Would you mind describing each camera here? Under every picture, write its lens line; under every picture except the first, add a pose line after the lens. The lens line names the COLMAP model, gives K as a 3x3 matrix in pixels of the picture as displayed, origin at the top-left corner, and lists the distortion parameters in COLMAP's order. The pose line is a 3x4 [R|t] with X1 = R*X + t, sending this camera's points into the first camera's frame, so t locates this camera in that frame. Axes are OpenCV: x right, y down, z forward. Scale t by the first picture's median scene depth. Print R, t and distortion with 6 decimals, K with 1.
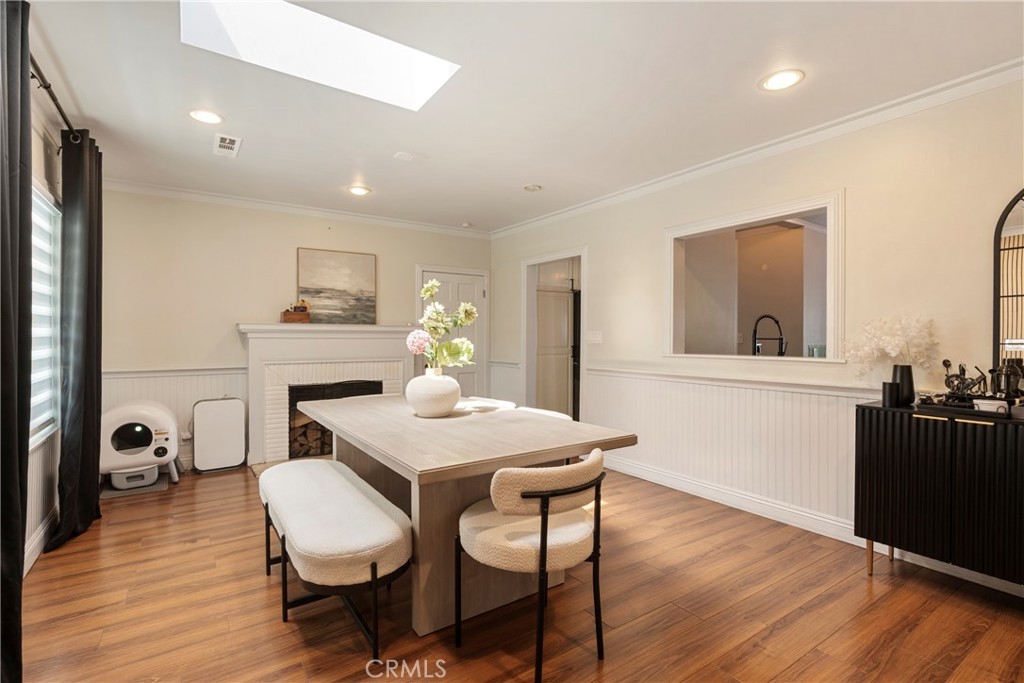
lens RADIAL K [[472.2, 0, 537.1], [0, 472.2, 335.5], [0, 0, 1]] dist [-0.004933, 0.000472]
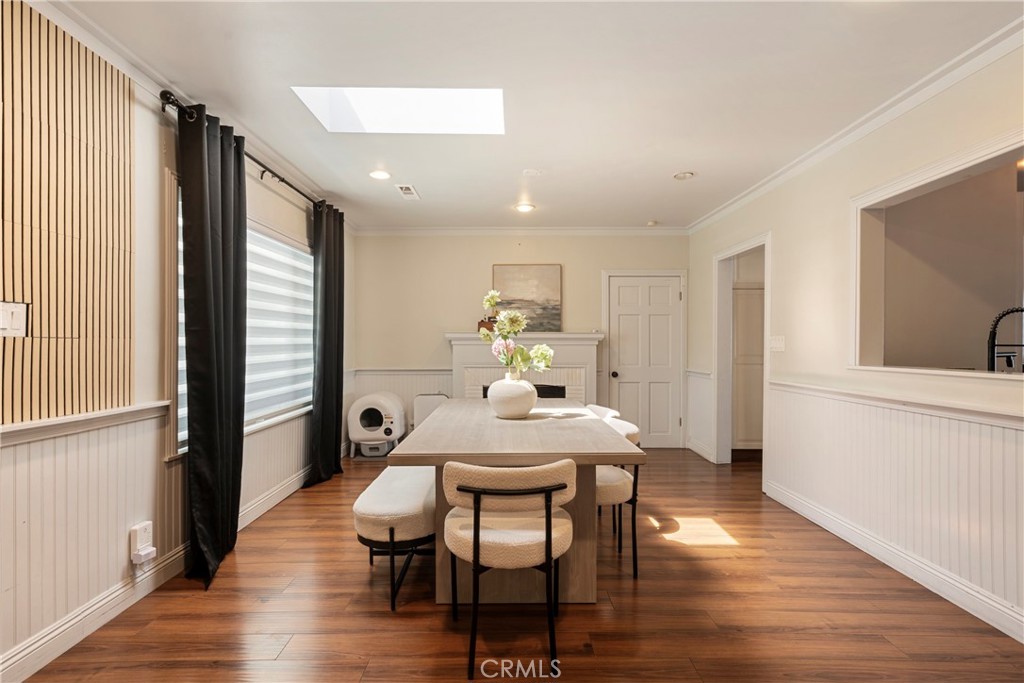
lens RADIAL K [[508.9, 0, 527.2], [0, 508.9, 342.3], [0, 0, 1]] dist [-0.002124, 0.000466]
pose [[0.823886, -0.003351, -0.566746, 0.369420], [0.002997, 0.999994, -0.001555, 0.001871], [0.566748, -0.000418, 0.823891, 0.058567]]
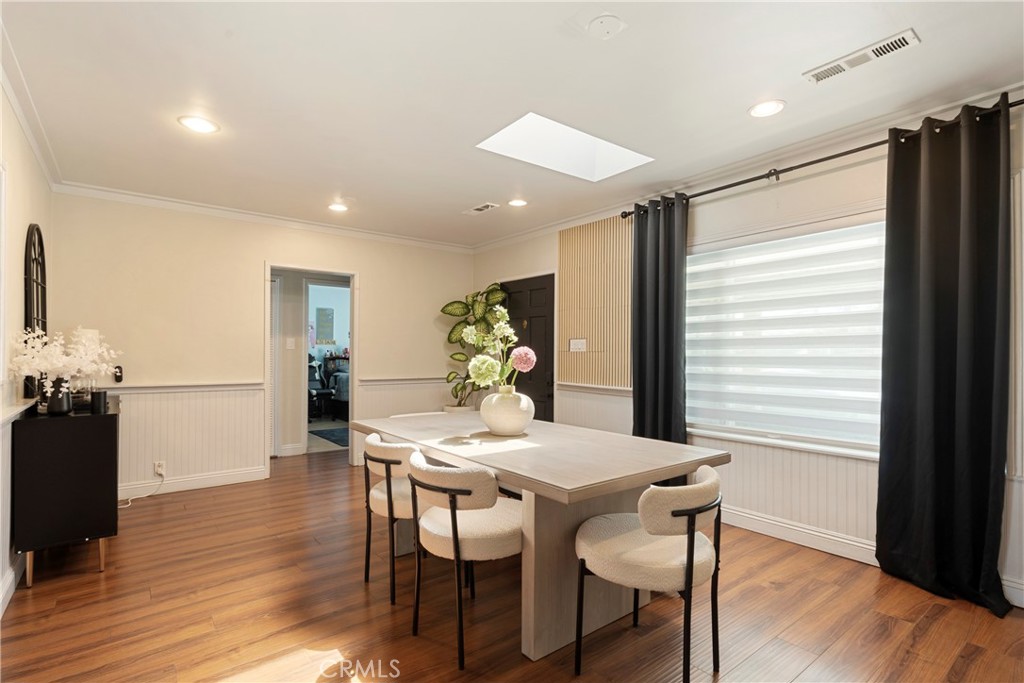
lens RADIAL K [[499.7, 0, 509.6], [0, 499.7, 351.6], [0, 0, 1]] dist [0.054728, 0.000218]
pose [[-0.999959, -0.005316, -0.007391, -0.172559], [-0.005313, 0.999986, -0.000385, -0.006964], [0.007393, -0.000346, -0.999973, 1.654683]]
